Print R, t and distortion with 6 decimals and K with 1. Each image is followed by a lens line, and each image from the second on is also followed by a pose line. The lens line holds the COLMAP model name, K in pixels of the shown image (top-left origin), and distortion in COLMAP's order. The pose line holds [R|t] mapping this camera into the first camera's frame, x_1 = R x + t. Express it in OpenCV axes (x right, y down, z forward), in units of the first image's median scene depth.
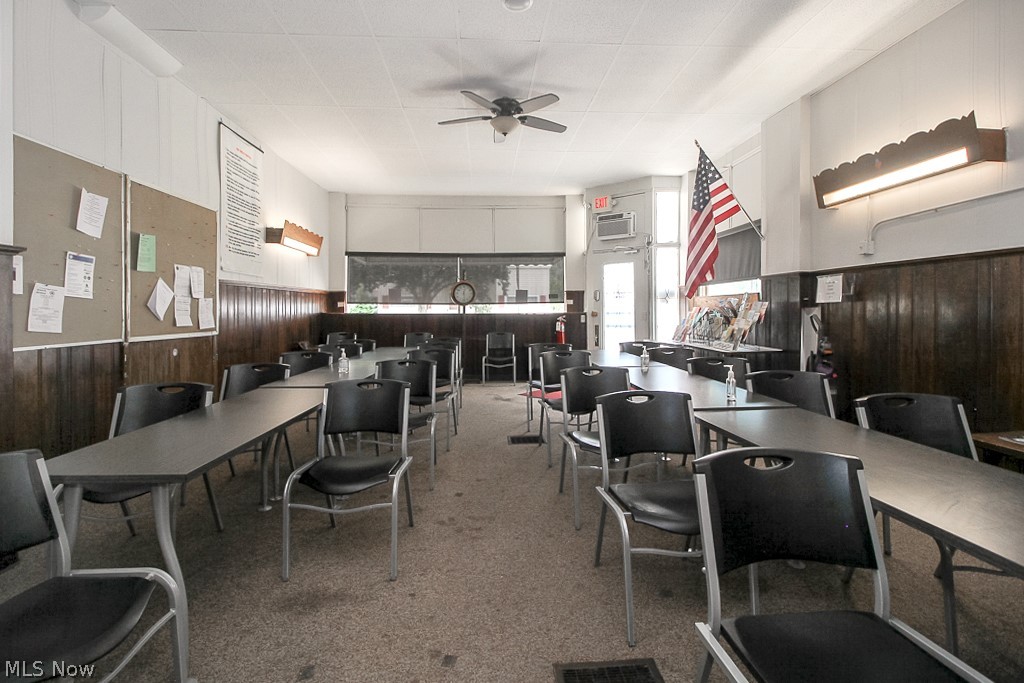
lens RADIAL K [[479.7, 0, 503.8], [0, 479.7, 309.2], [0, 0, 1]] dist [0.003764, -0.006022]
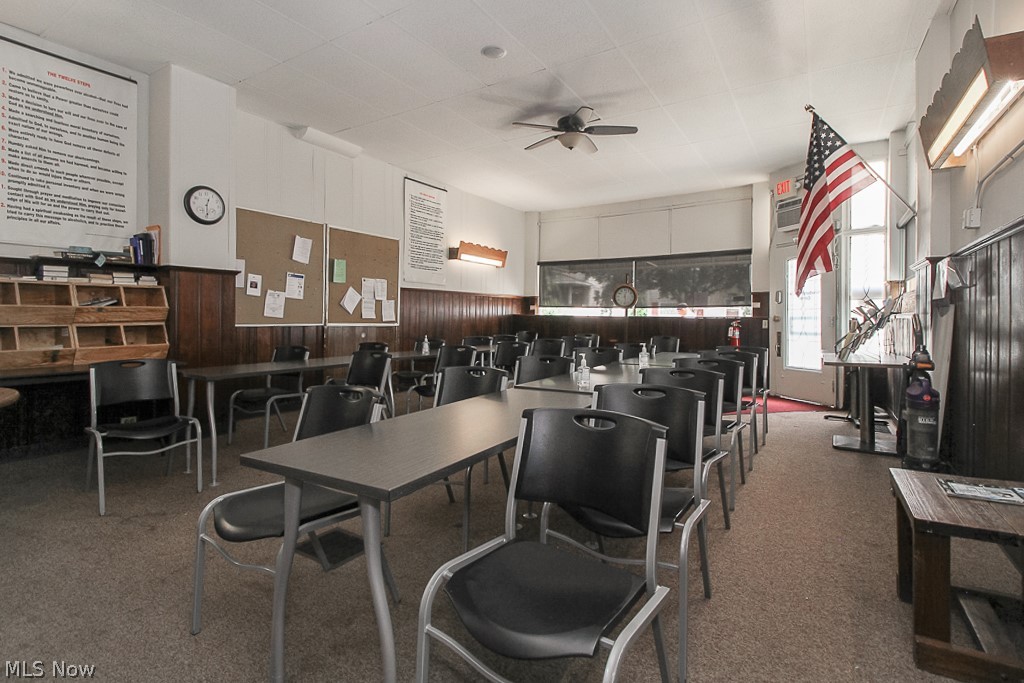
lens RADIAL K [[479.7, 0, 491.9], [0, 479.7, 314.1], [0, 0, 1]] dist [0.003764, -0.006022]
pose [[0.801816, 0.009312, -0.597499, 0.419709], [-0.013723, 0.999902, -0.002832, 0.015907], [0.597414, 0.010471, 0.801865, 0.015373]]
